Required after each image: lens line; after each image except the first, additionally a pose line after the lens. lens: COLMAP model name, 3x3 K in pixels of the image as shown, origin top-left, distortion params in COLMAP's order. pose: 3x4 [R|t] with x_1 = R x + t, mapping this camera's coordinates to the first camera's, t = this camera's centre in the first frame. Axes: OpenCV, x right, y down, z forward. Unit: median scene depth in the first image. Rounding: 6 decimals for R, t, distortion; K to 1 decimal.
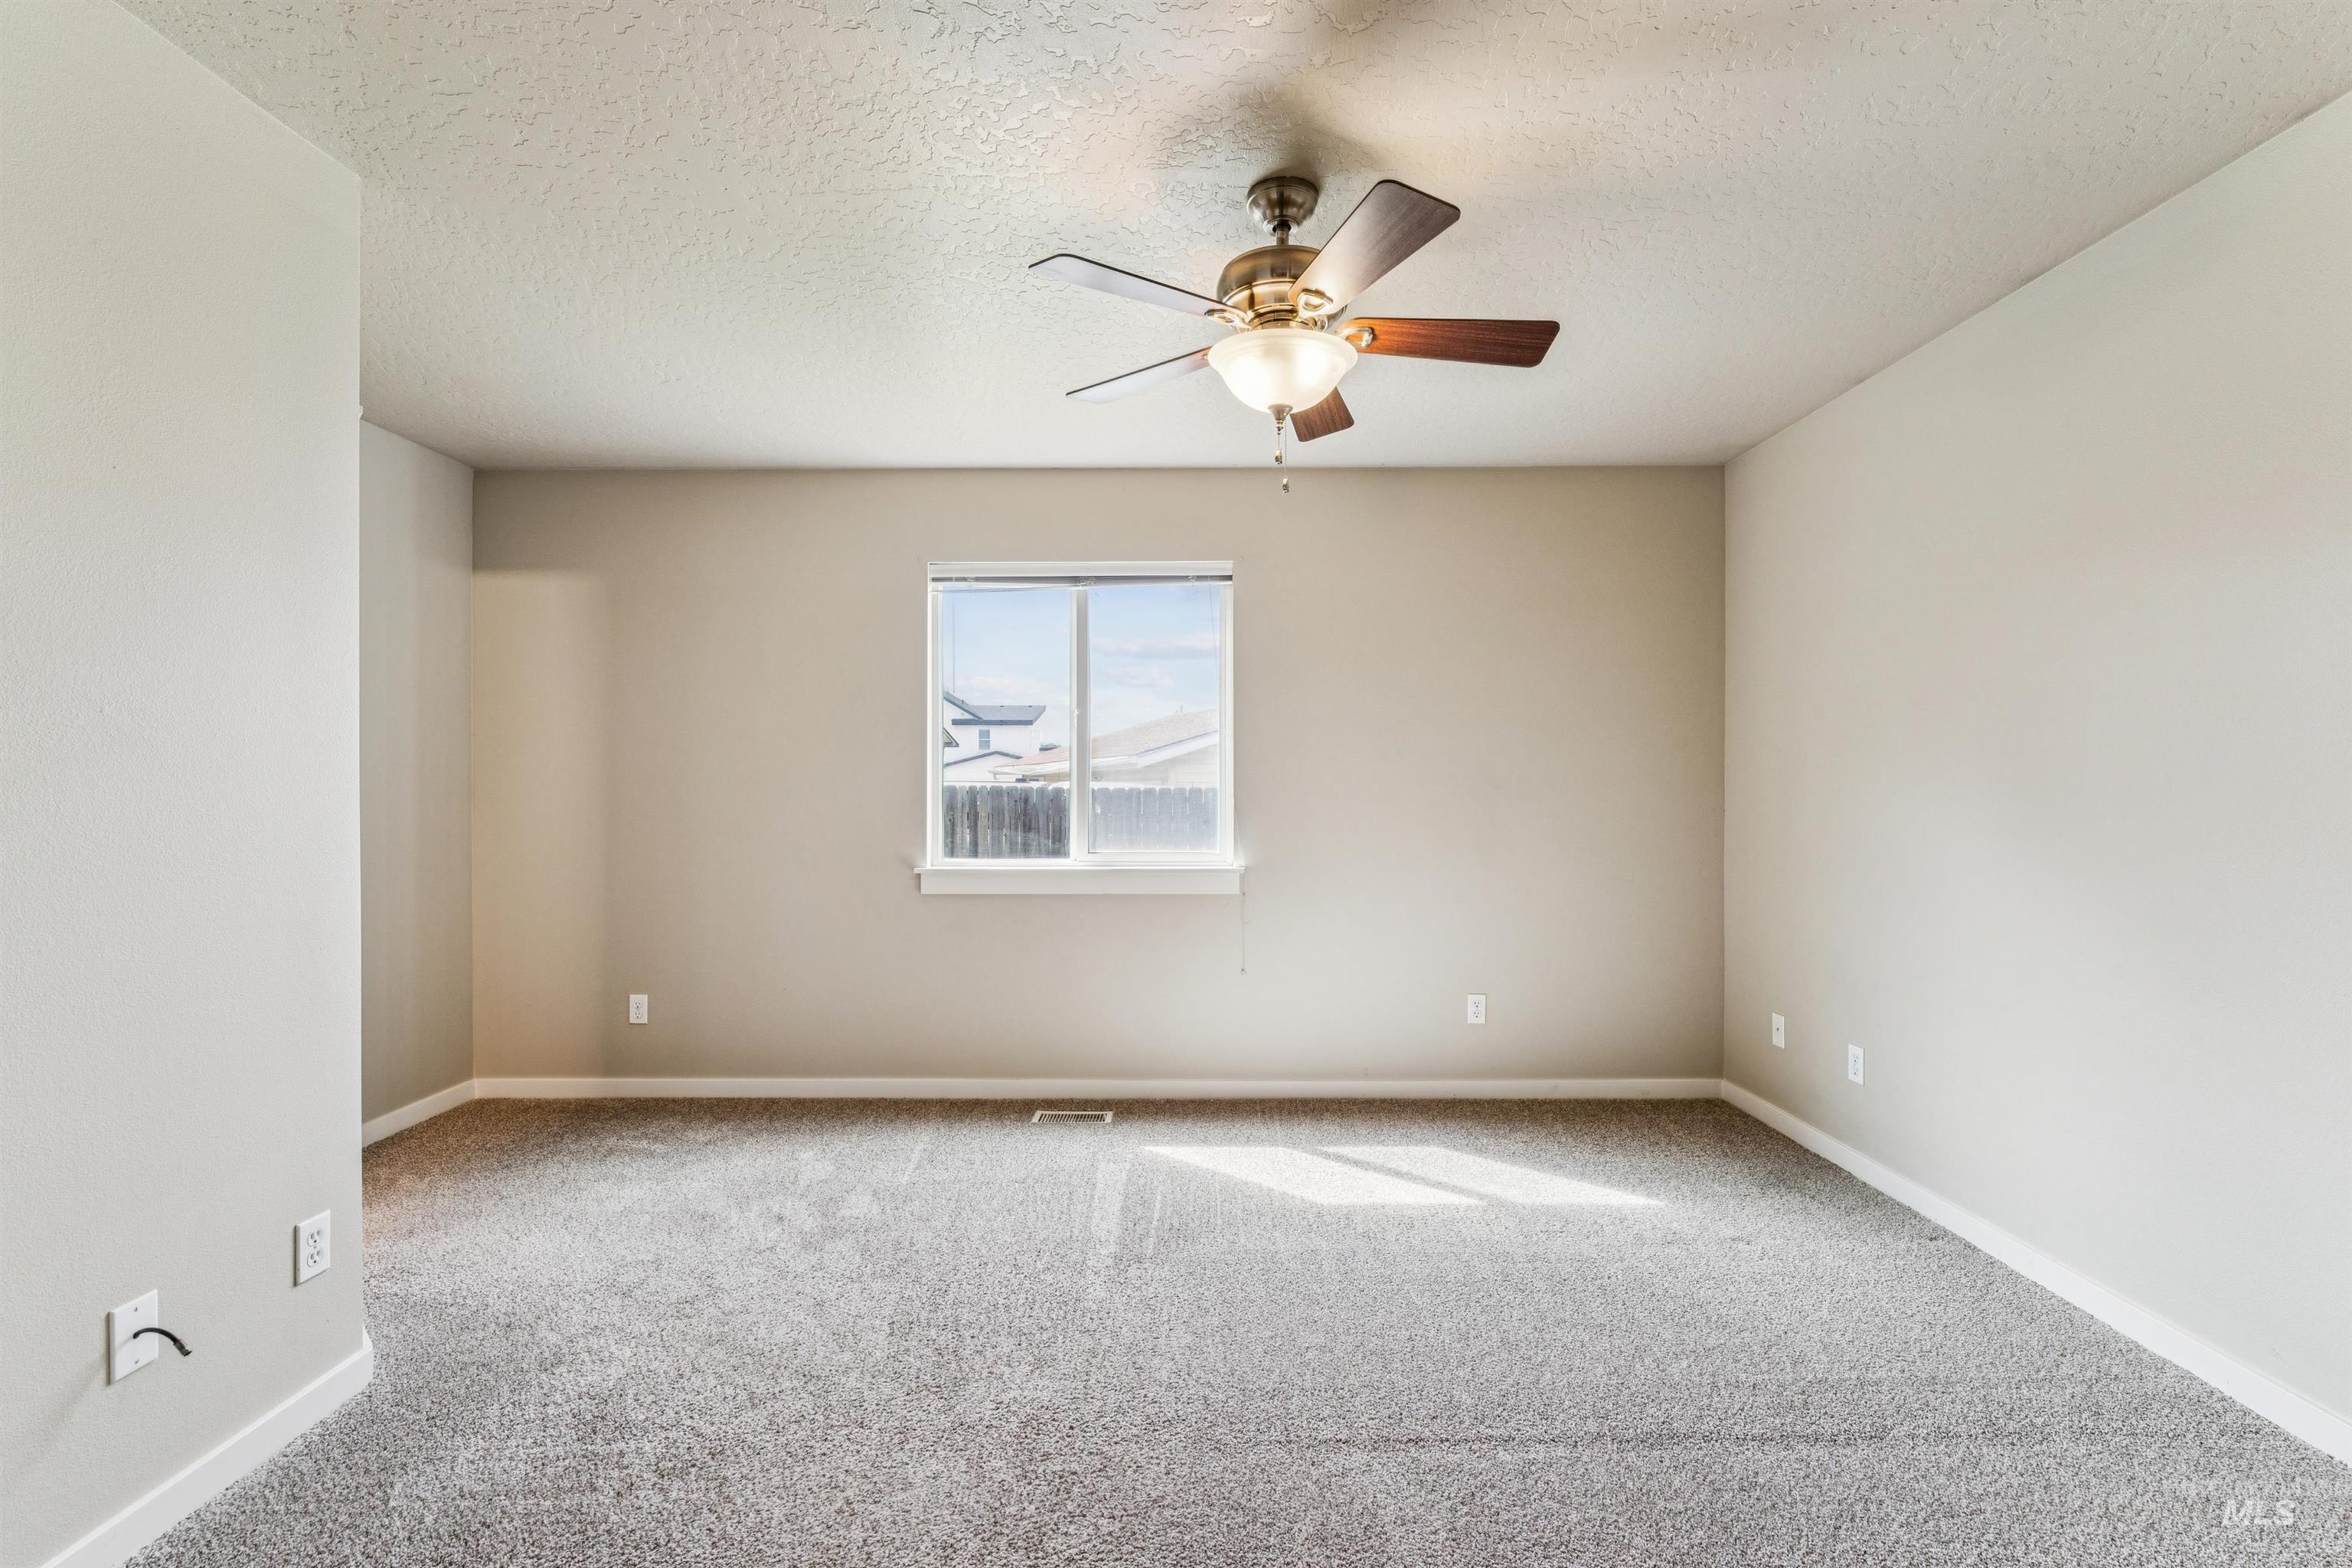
lens RADIAL K [[997.3, 0, 1180.9], [0, 997.3, 789.4], [0, 0, 1]] dist [0.000712, -0.000577]
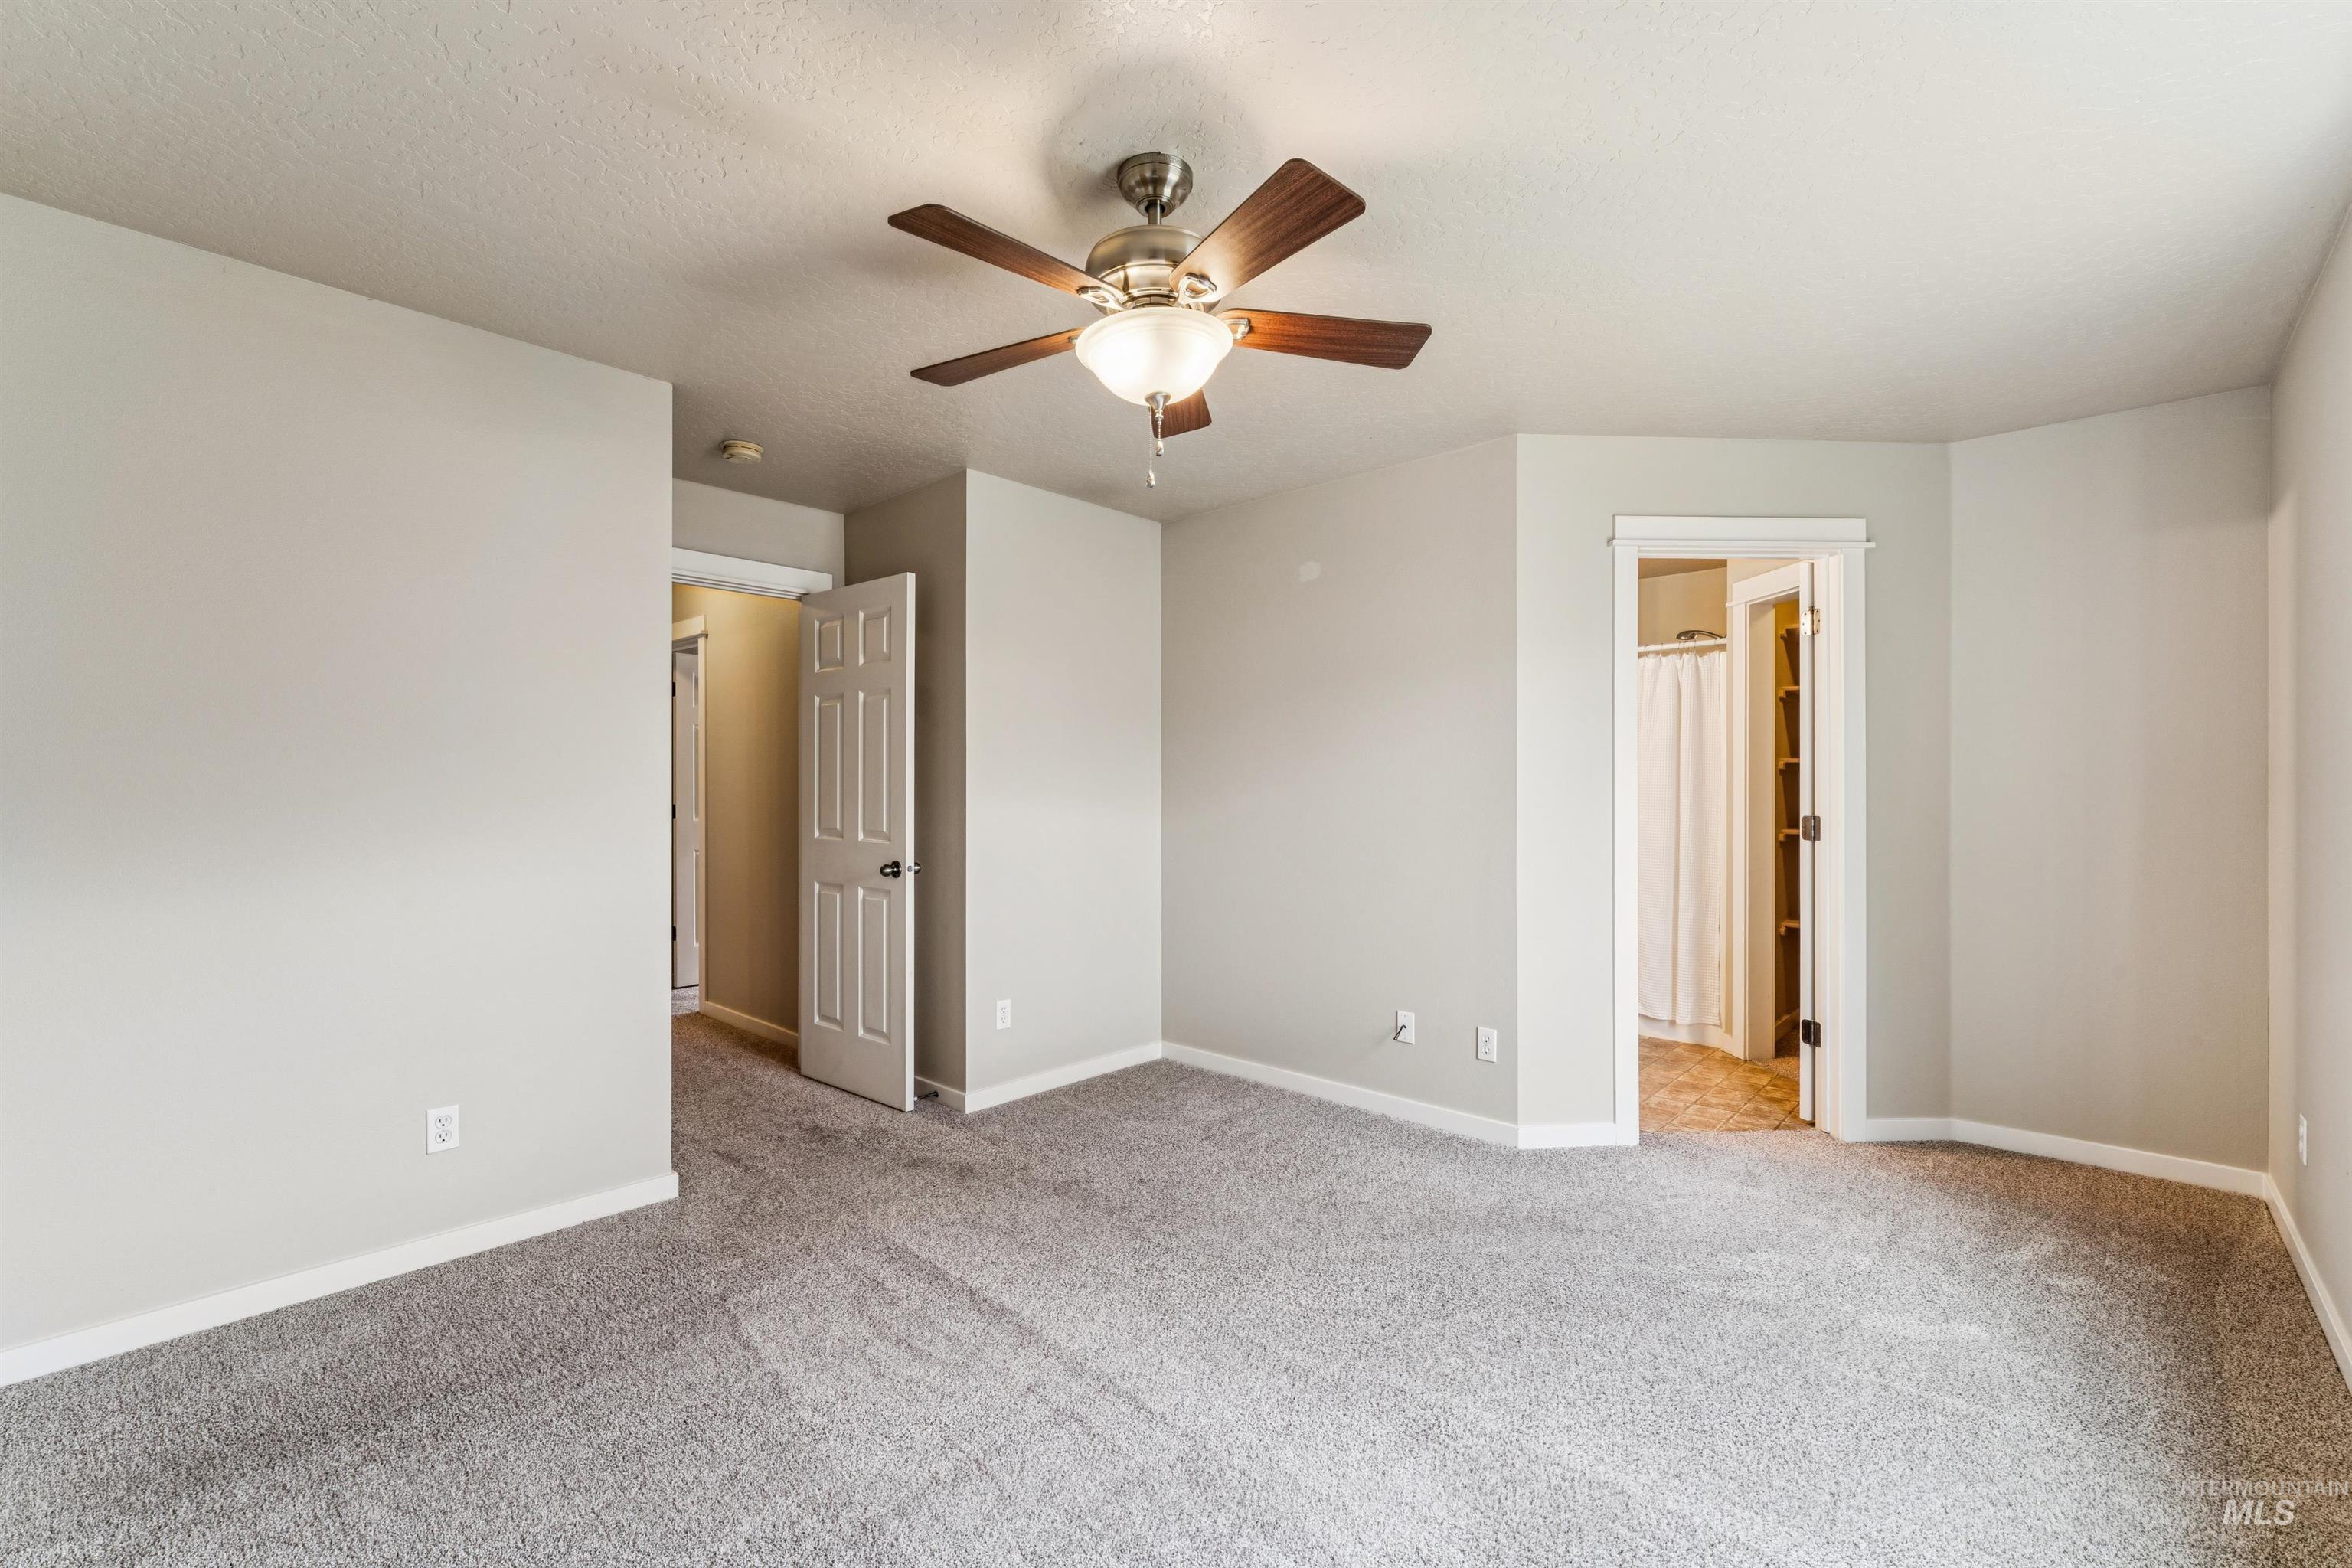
lens RADIAL K [[997.3, 0, 1180.9], [0, 997.3, 789.4], [0, 0, 1]] dist [0.000712, -0.000577]
pose [[-0.665225, 0.003247, -0.746636, 0.541982], [-0.000811, 0.999987, 0.005071, -0.010966], [0.746643, 0.003979, -0.665214, 1.127862]]
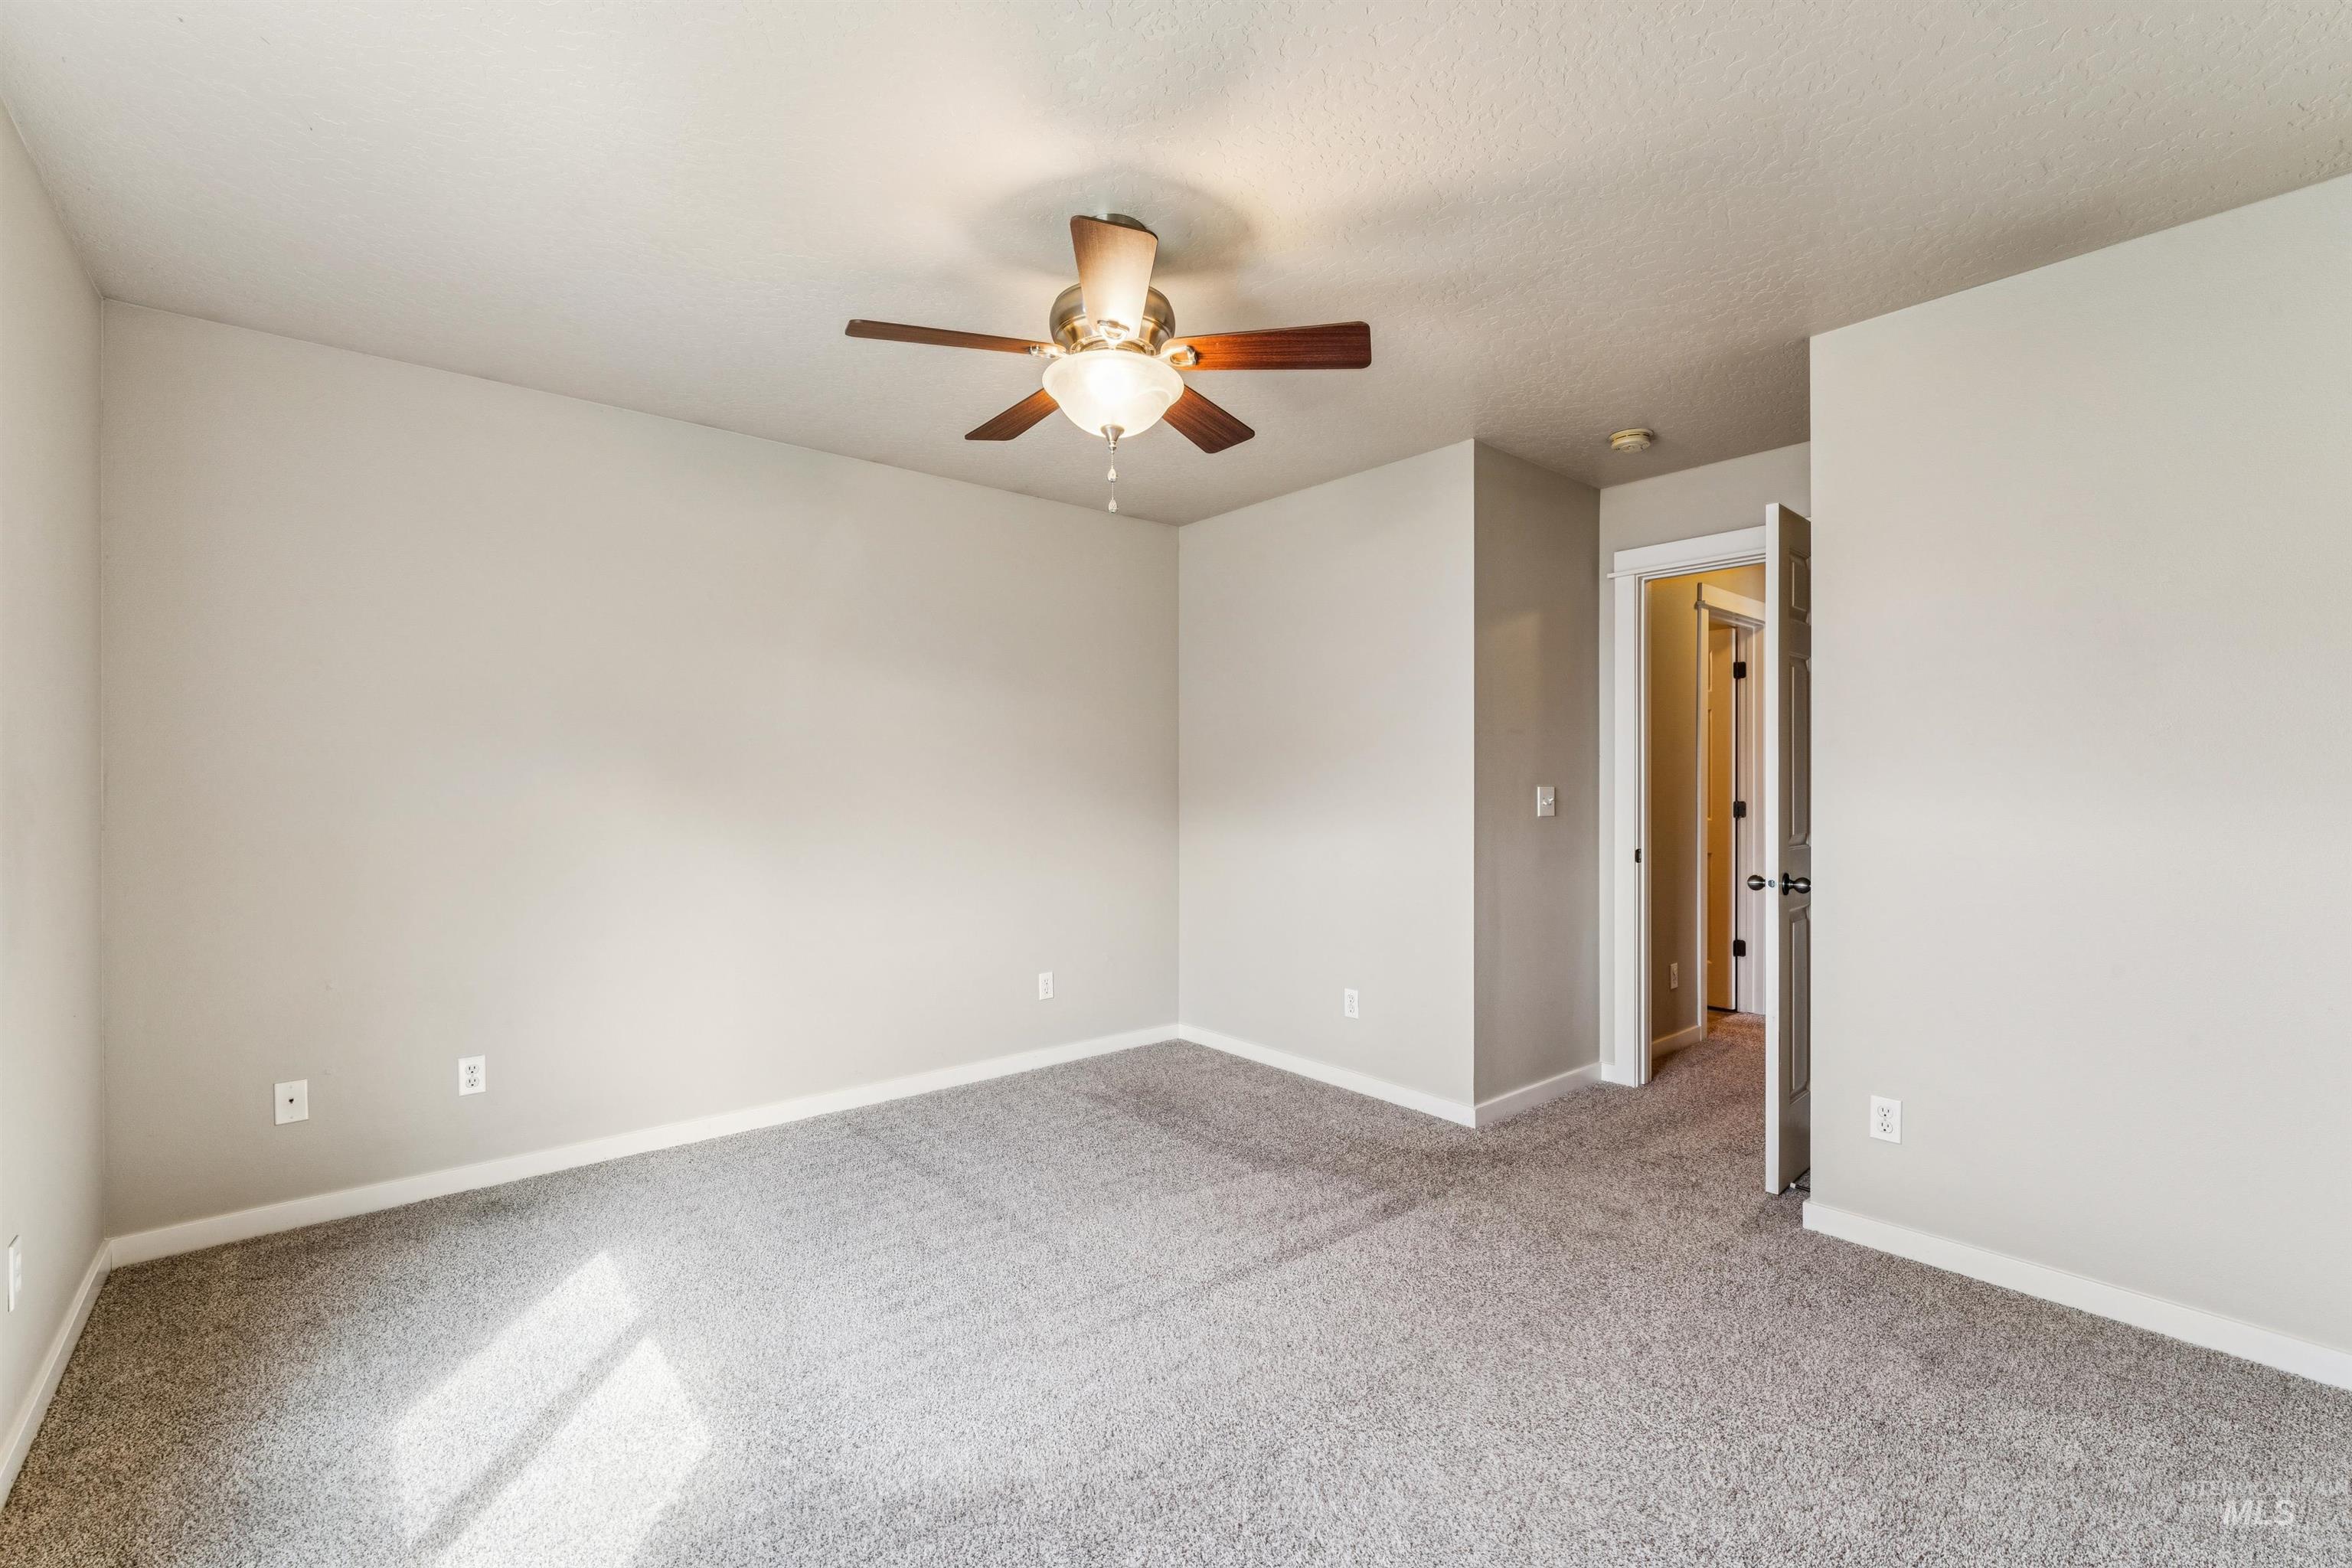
lens RADIAL K [[1008.0, 0, 1175.8], [0, 1008.0, 789.6], [0, 0, 1]] dist [-0.002837, 0.000041]
pose [[-0.652938, 0.000197, 0.757411, -0.508367], [0.003535, 0.999990, 0.002787, -0.001071], [-0.757403, 0.004497, -0.652932, 1.125543]]
